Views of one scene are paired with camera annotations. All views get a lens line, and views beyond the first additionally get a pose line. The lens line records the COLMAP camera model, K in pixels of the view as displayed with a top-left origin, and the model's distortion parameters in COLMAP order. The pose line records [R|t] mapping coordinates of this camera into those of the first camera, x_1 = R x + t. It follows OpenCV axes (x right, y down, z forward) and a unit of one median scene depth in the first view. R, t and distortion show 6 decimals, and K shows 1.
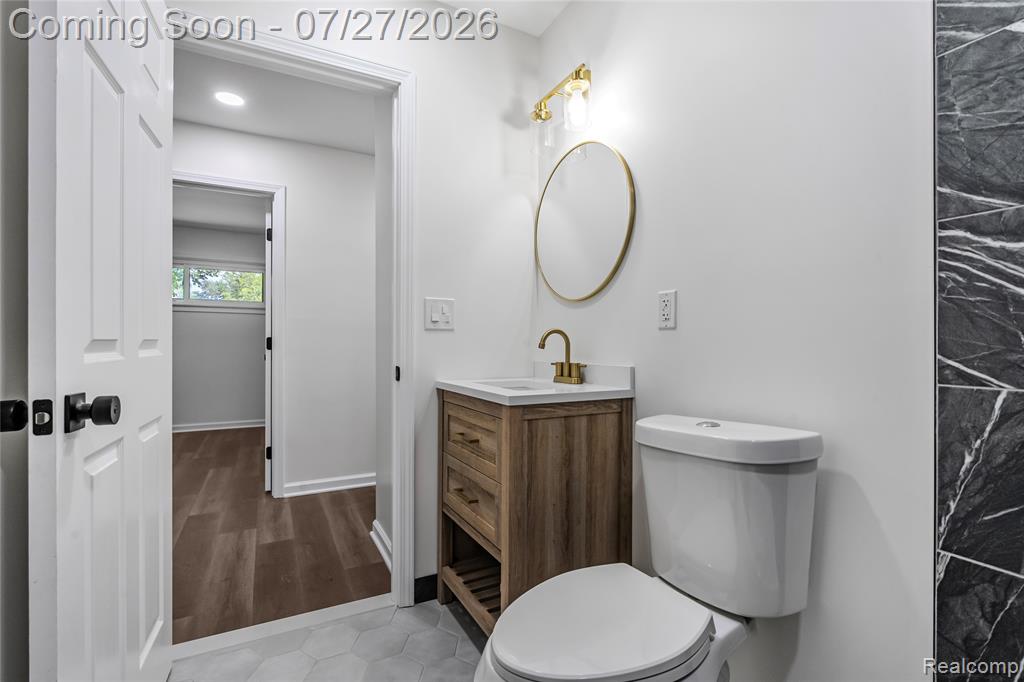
lens RADIAL K [[466.6, 0, 508.8], [0, 466.6, 343.8], [0, 0, 1]] dist [-0.005980, 0.000424]
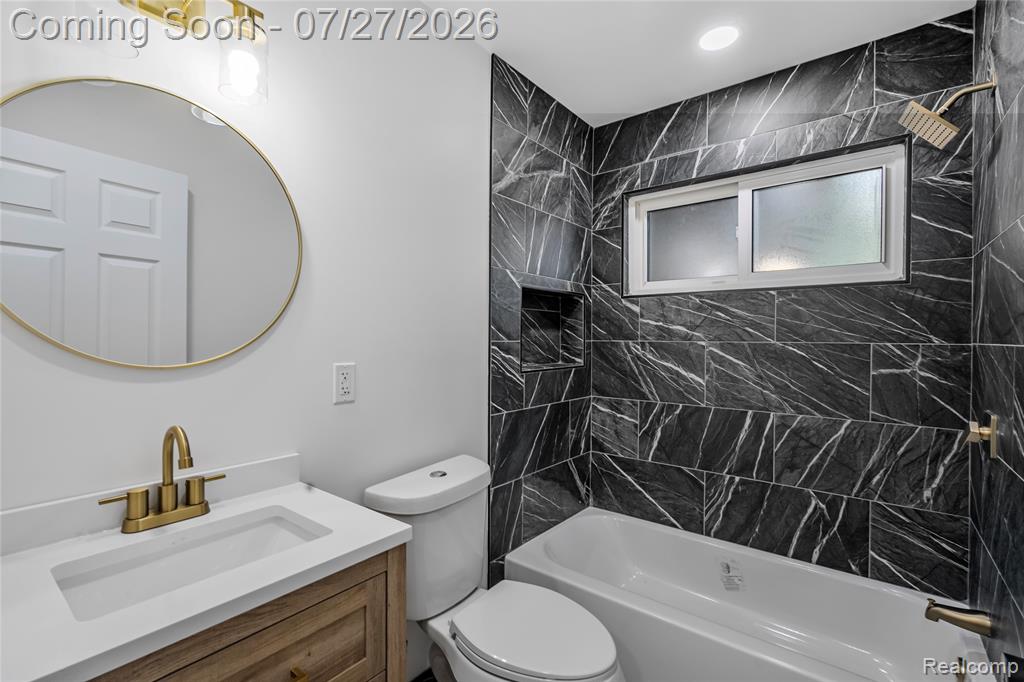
lens RADIAL K [[466.6, 0, 508.8], [0, 466.6, 339.9], [0, 0, 1]] dist [-0.005980, 0.000424]
pose [[-0.402884, -0.016874, 0.915096, -1.143626], [-0.012646, 0.999837, 0.012869, -0.301091], [-0.915164, -0.006387, -0.403031, 1.821690]]
